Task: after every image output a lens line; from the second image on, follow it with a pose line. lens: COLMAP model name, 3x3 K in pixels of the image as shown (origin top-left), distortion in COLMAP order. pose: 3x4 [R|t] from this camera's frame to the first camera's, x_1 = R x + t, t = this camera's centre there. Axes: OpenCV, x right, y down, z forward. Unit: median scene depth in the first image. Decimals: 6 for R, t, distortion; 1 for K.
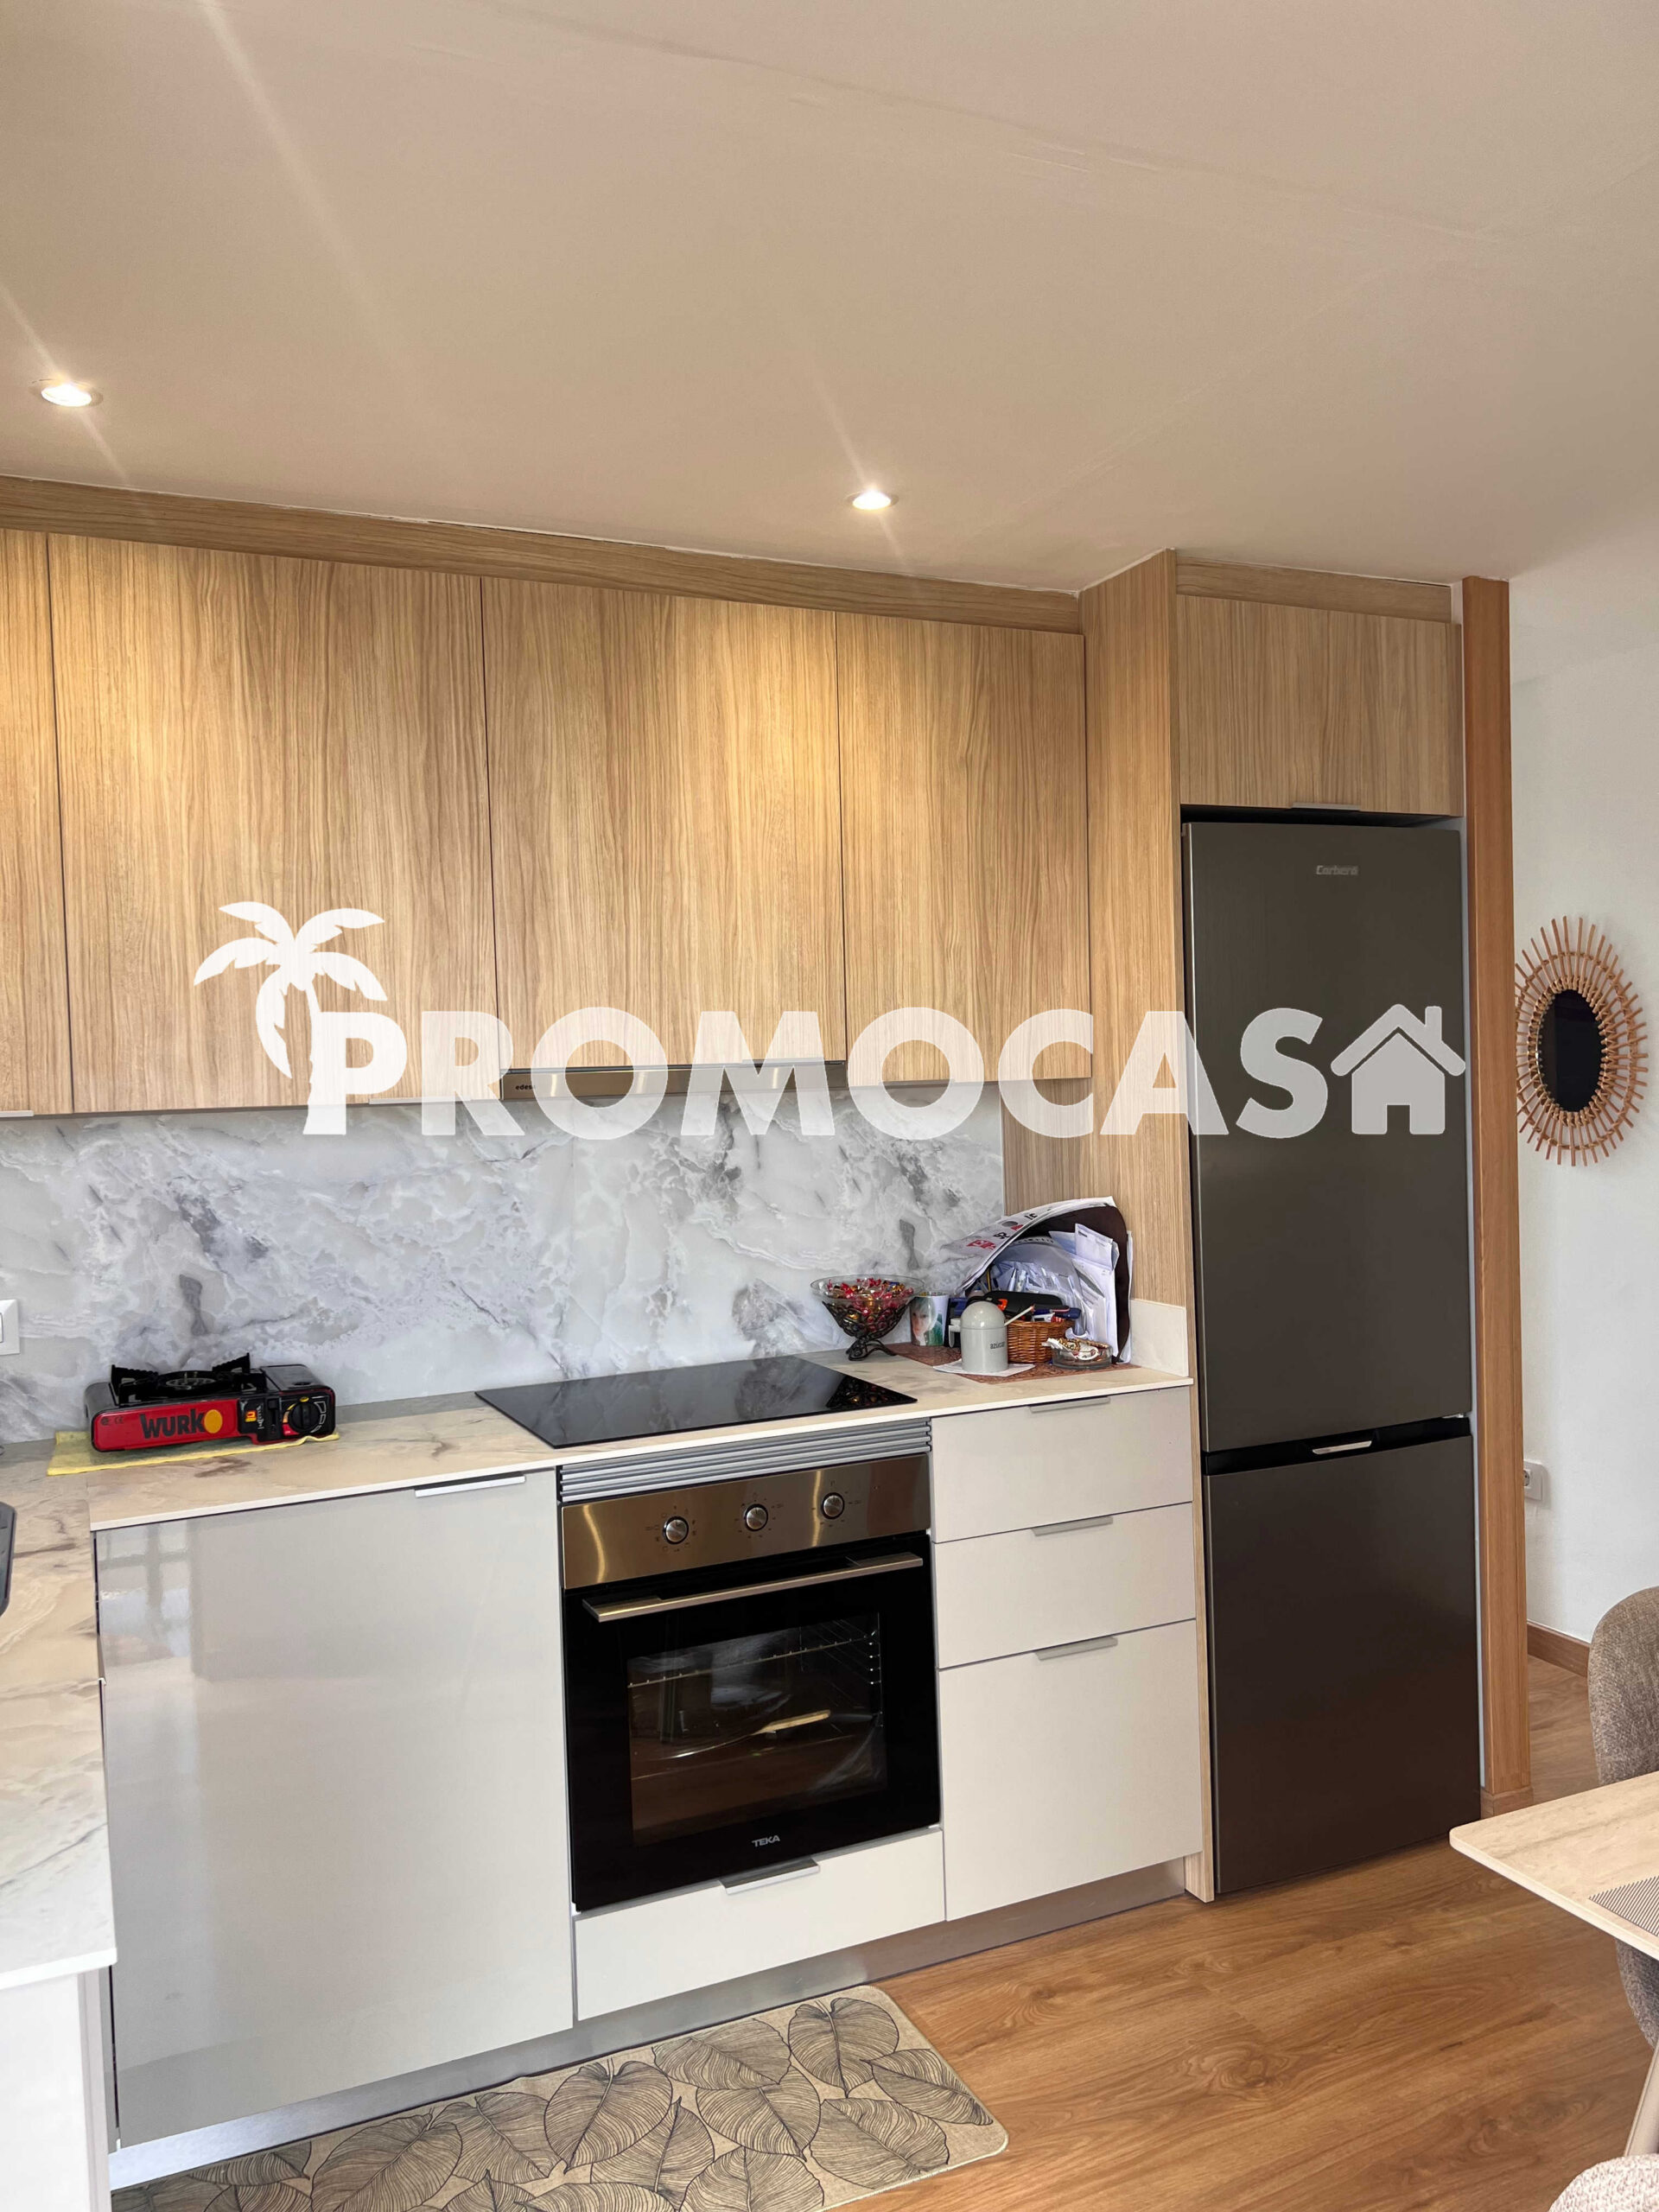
lens RADIAL K [[1666.2, 0, 836.1], [0, 1666.2, 1094.1], [0, 0, 1]] dist [0.037258, -0.048618]
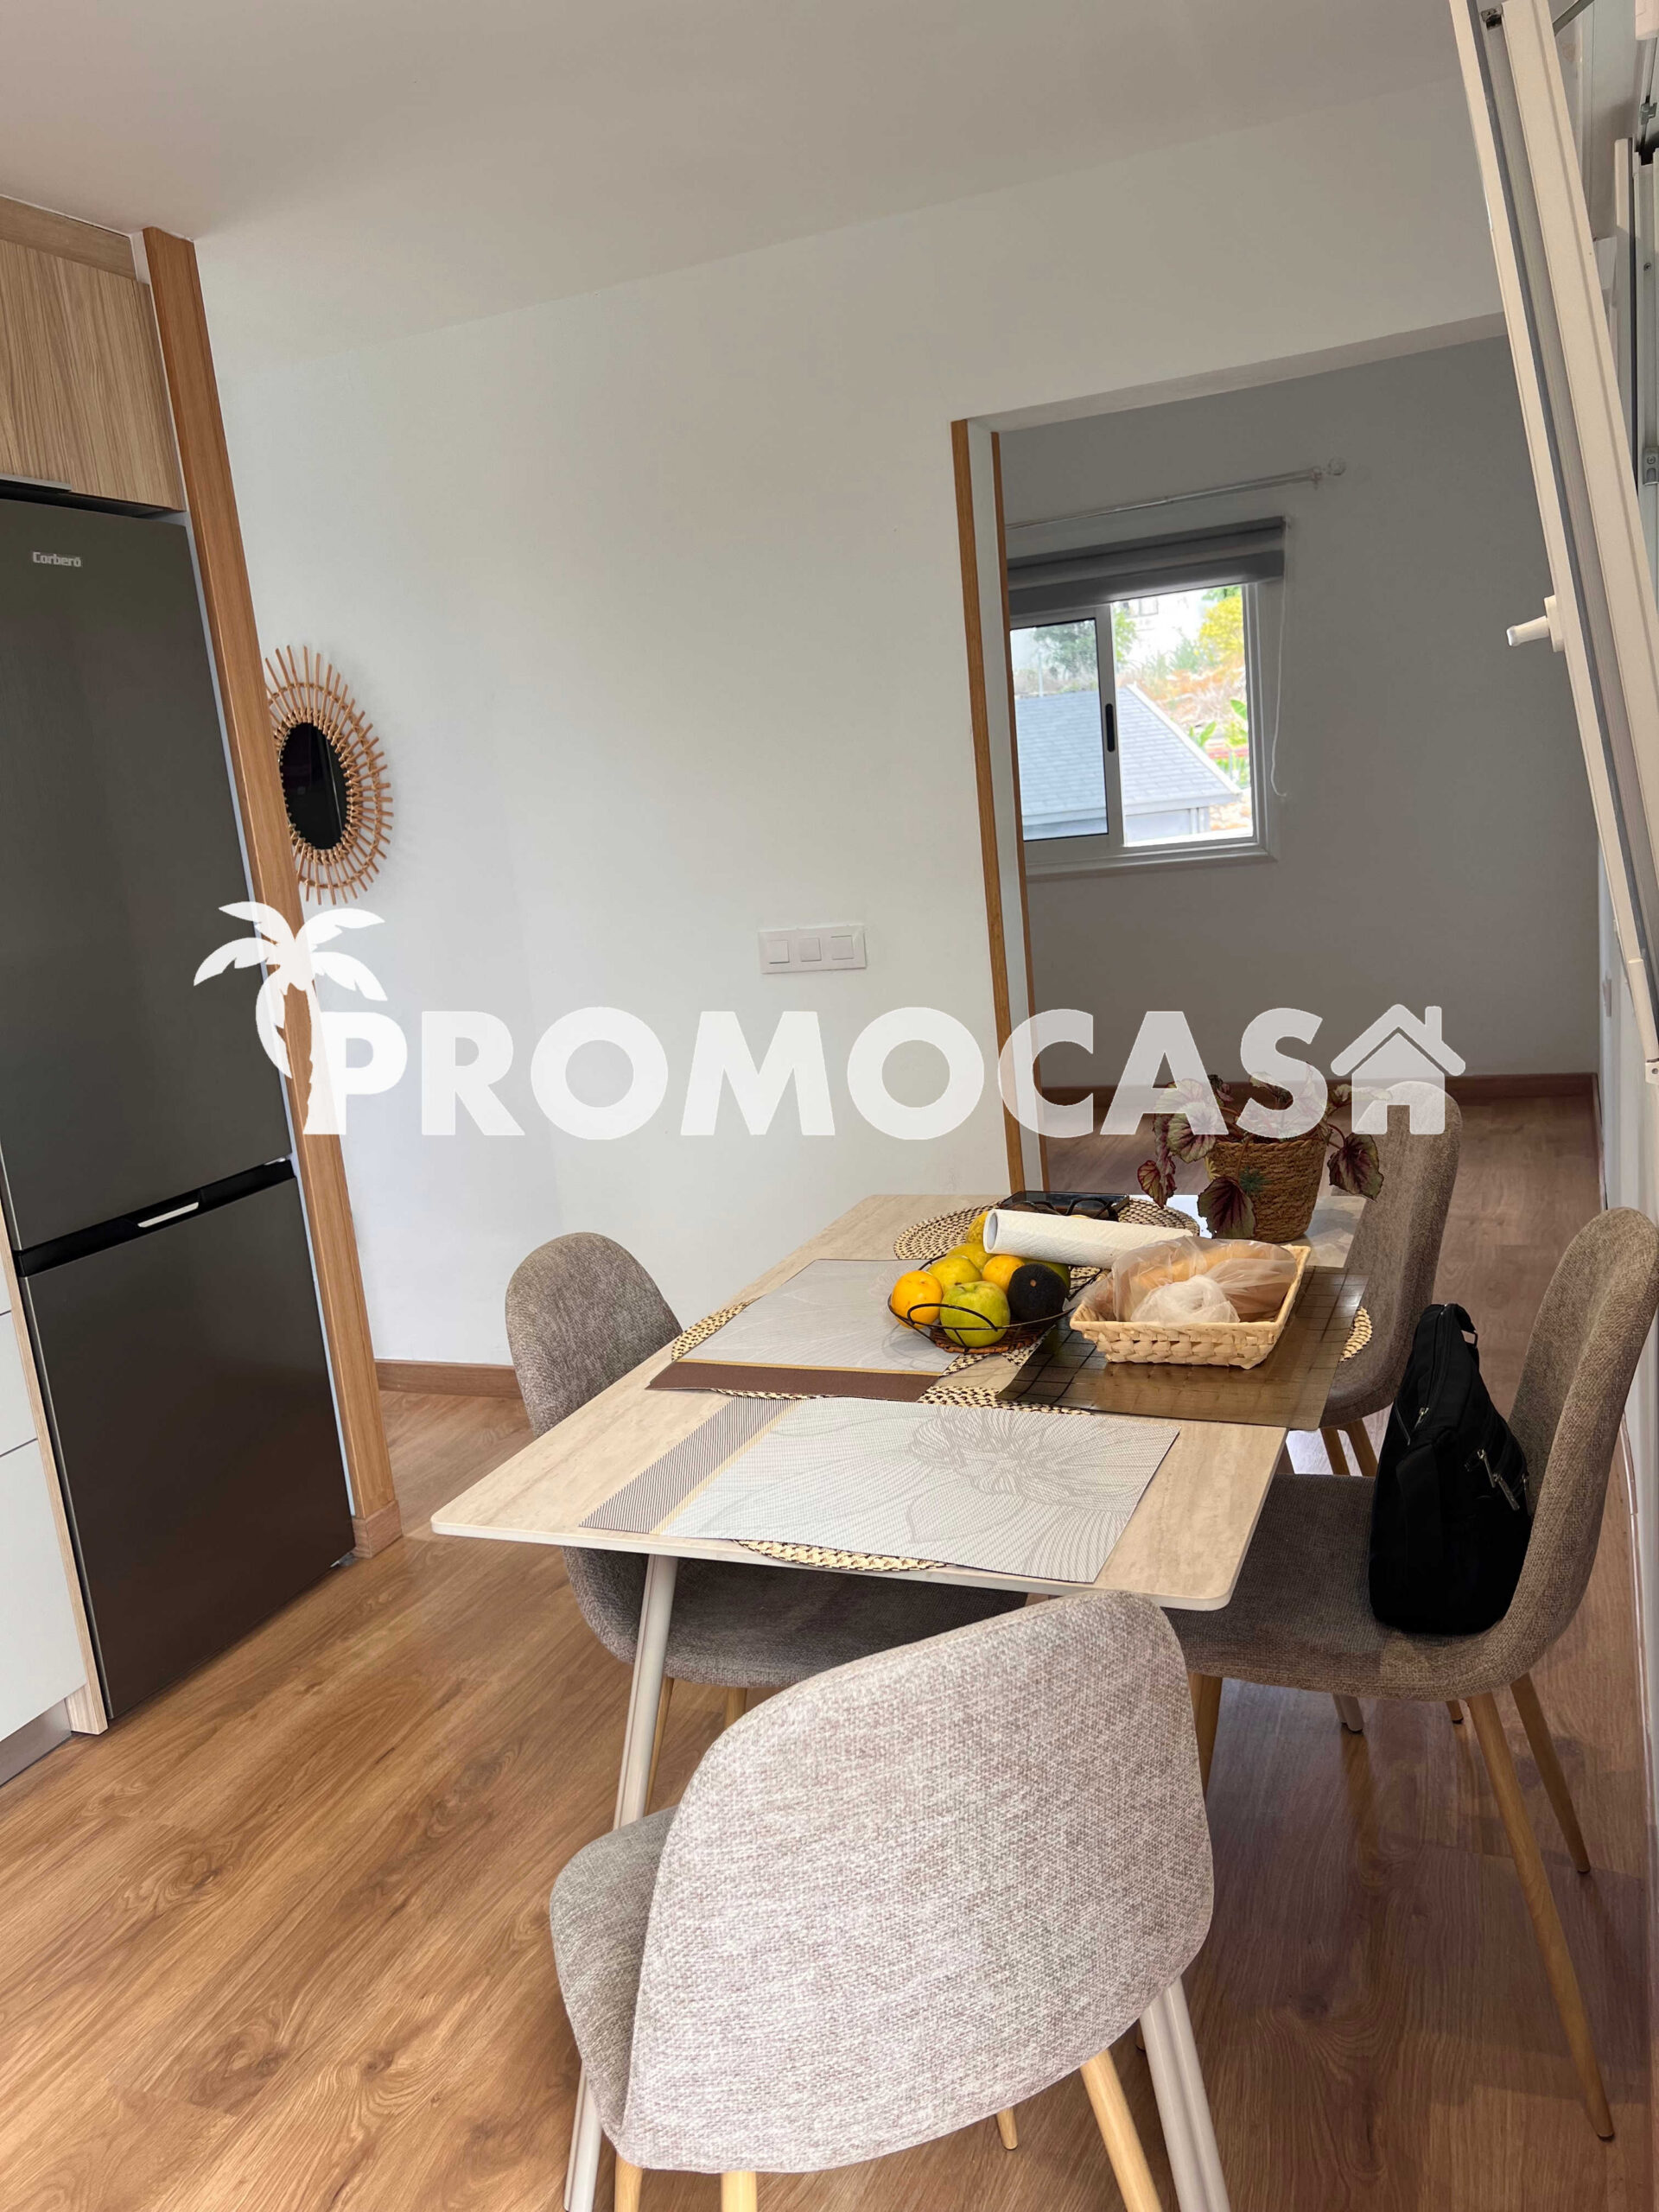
lens RADIAL K [[1666.2, 0, 835.3], [0, 1666.2, 1120.9], [0, 0, 1]] dist [0.037258, -0.048618]
pose [[0.728121, -0.178272, 0.661860, -0.030201], [0.091095, 0.982189, 0.164338, 0.044027], [-0.679369, -0.059366, 0.731392, 0.086738]]
